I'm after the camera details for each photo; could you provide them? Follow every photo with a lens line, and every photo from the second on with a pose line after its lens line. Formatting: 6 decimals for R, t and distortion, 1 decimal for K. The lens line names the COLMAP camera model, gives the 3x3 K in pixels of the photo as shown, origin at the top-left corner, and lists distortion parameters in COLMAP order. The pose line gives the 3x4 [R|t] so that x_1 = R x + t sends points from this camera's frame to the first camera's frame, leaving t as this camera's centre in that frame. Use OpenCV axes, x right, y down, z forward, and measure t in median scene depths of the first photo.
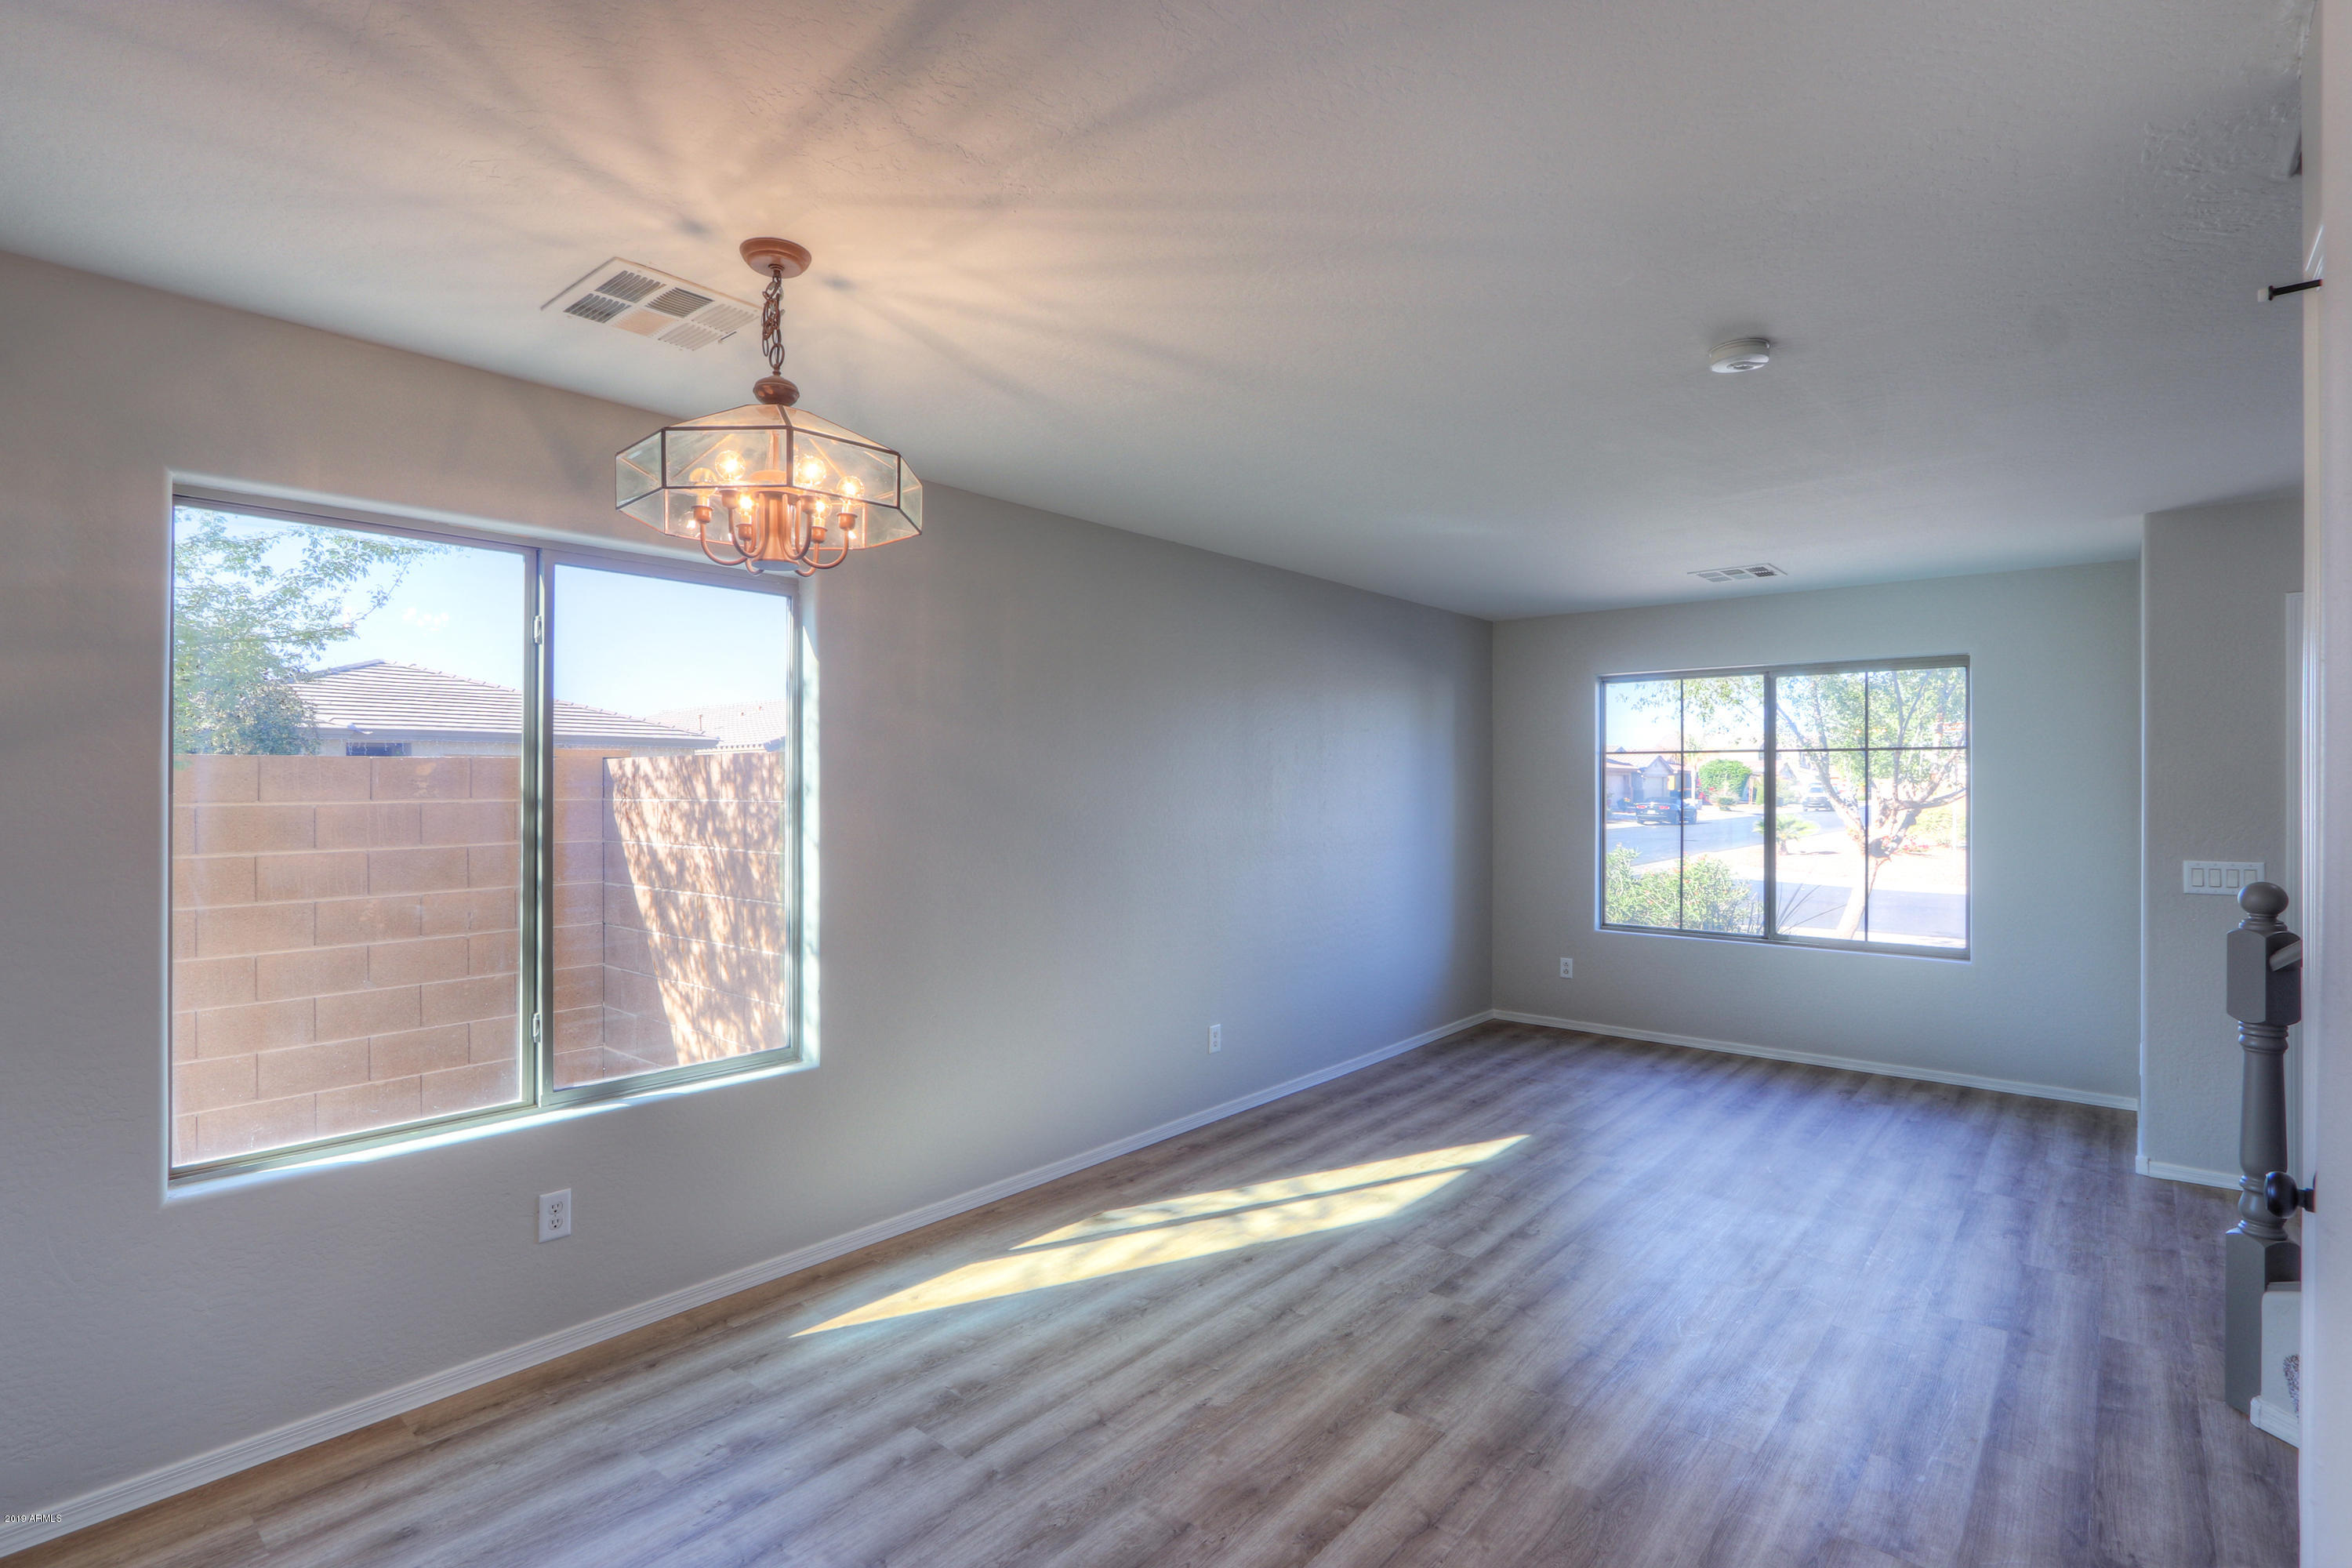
lens RADIAL K [[1109.8, 0, 1147.7], [0, 1109.8, 777.2], [0, 0, 1]] dist [-0.018619, 0.004640]
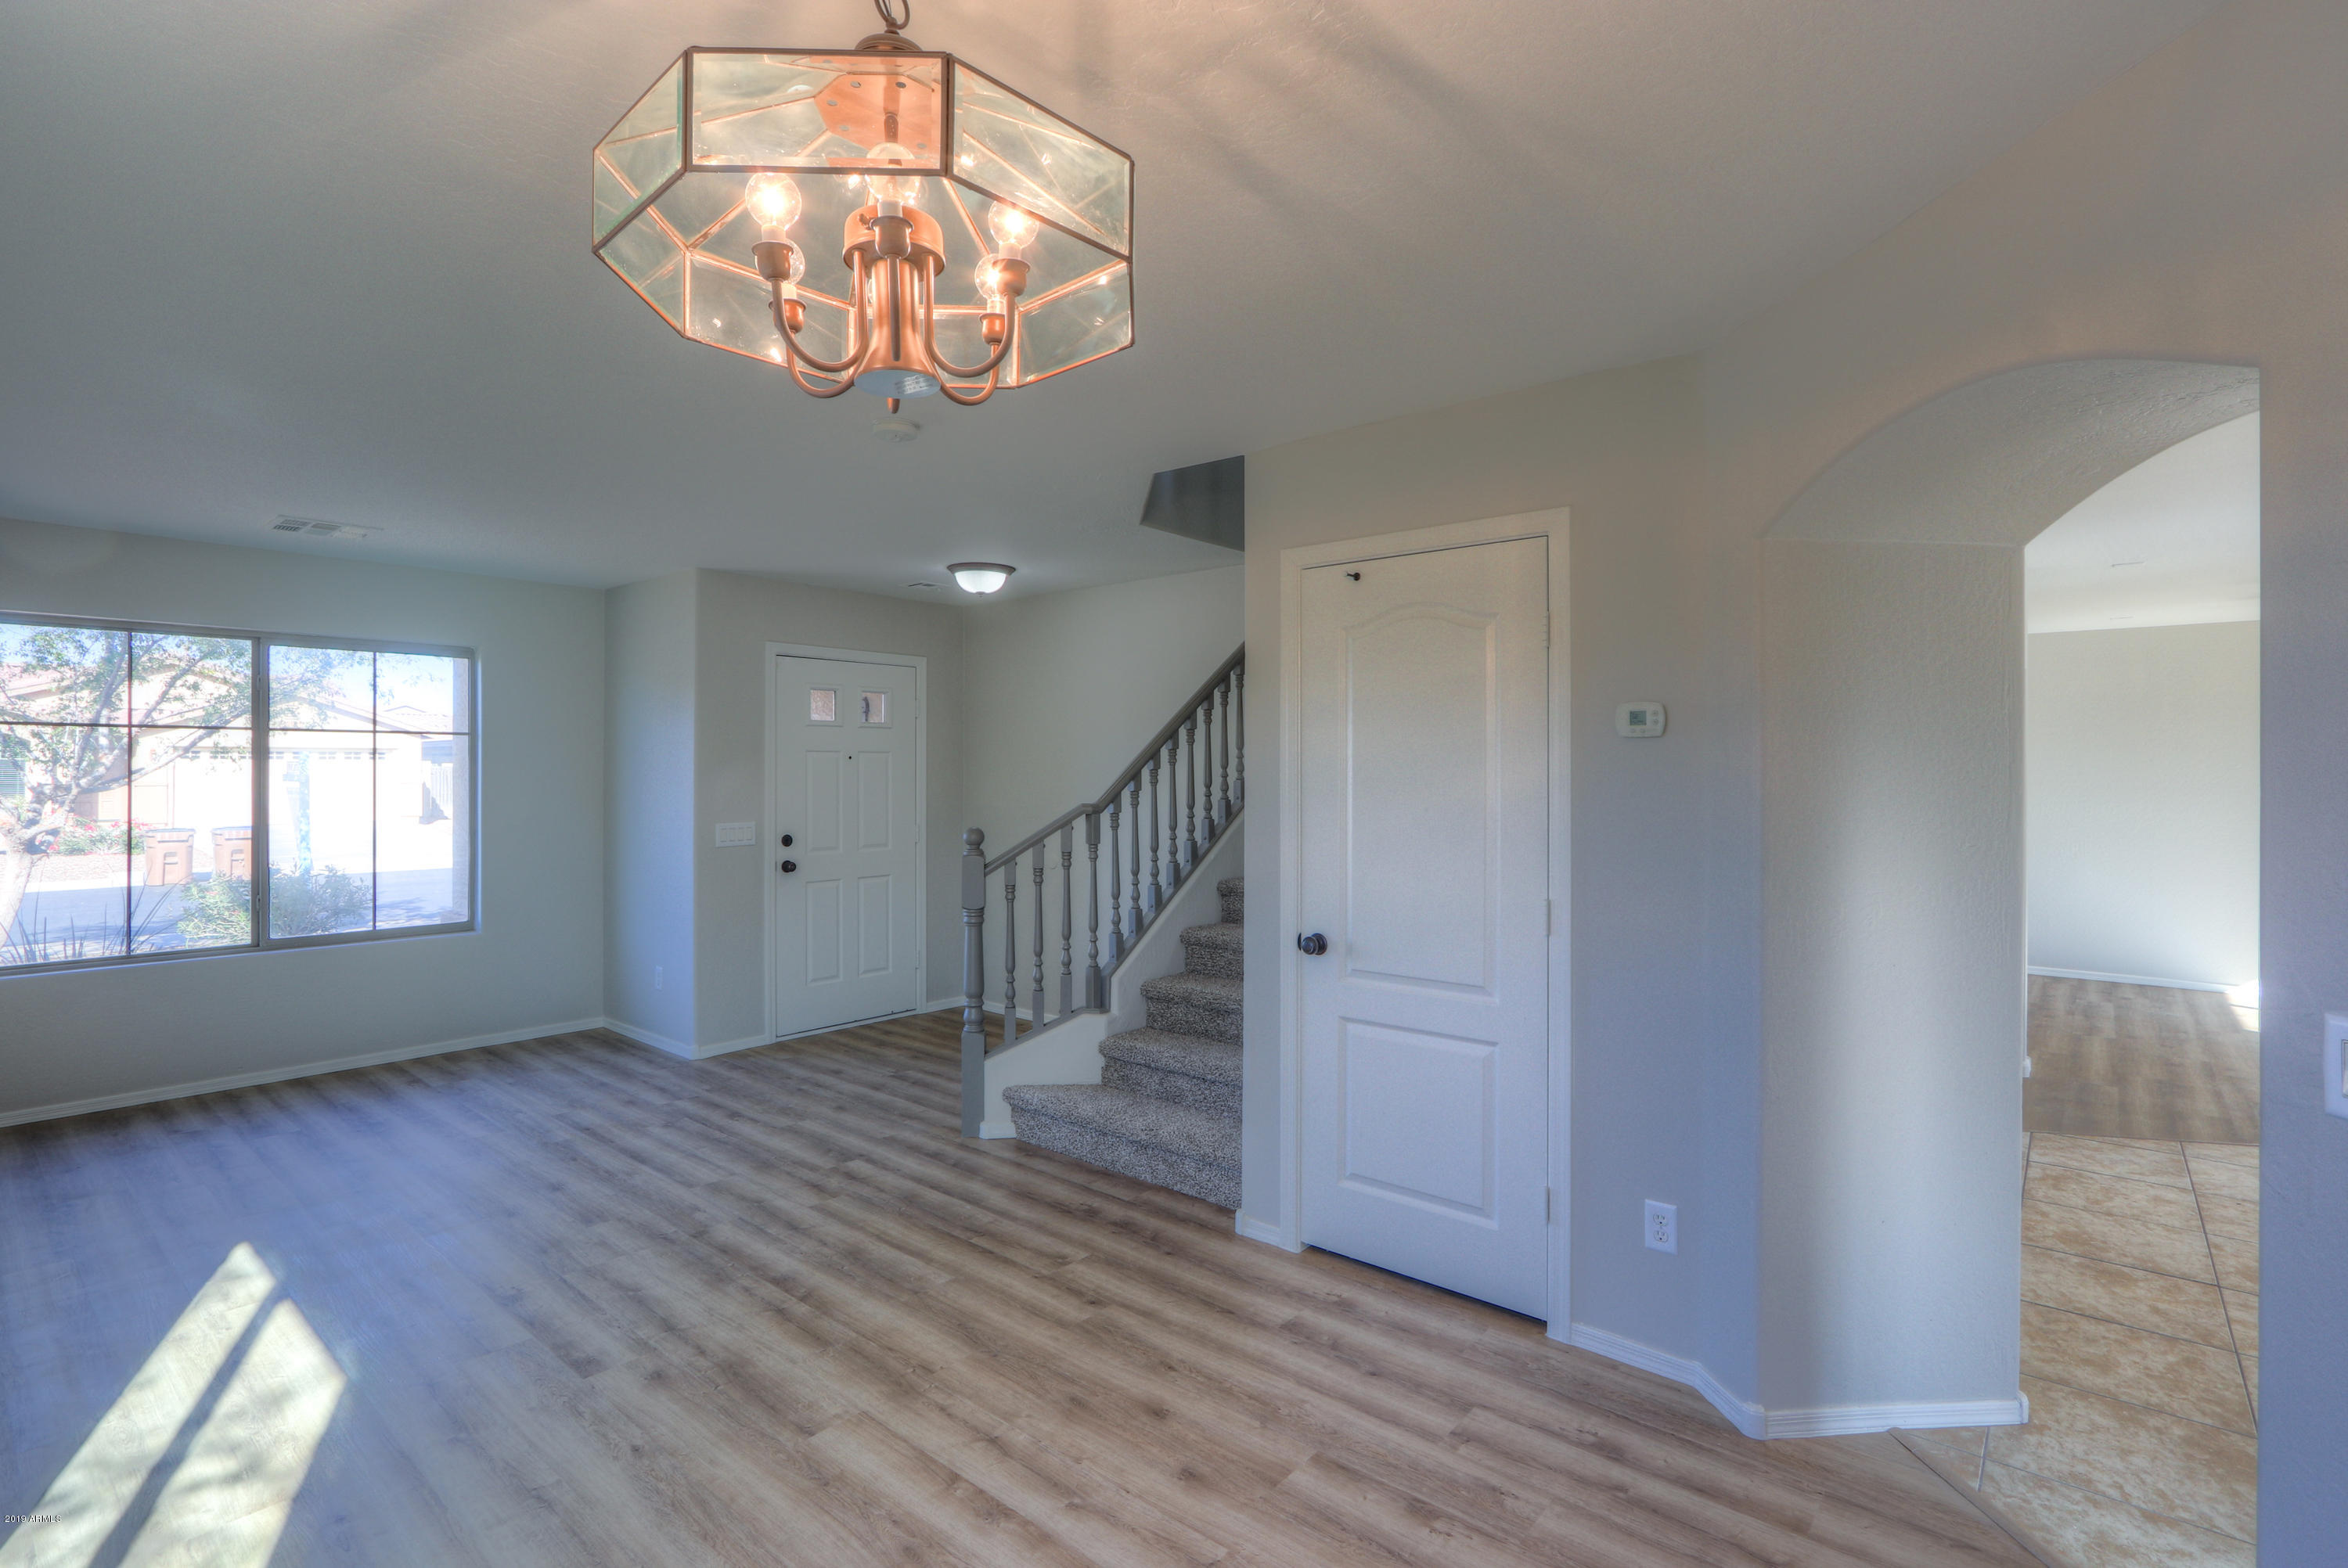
lens RADIAL K [[1107.7, 0, 1171.5], [0, 1107.7, 767.7], [0, 0, 1]] dist [-0.018619, 0.004640]
pose [[-0.015771, -0.001792, 0.999874, -0.463008], [-0.008972, 0.999958, 0.001651, -0.001944], [-0.999835, -0.008945, -0.015787, 0.454928]]
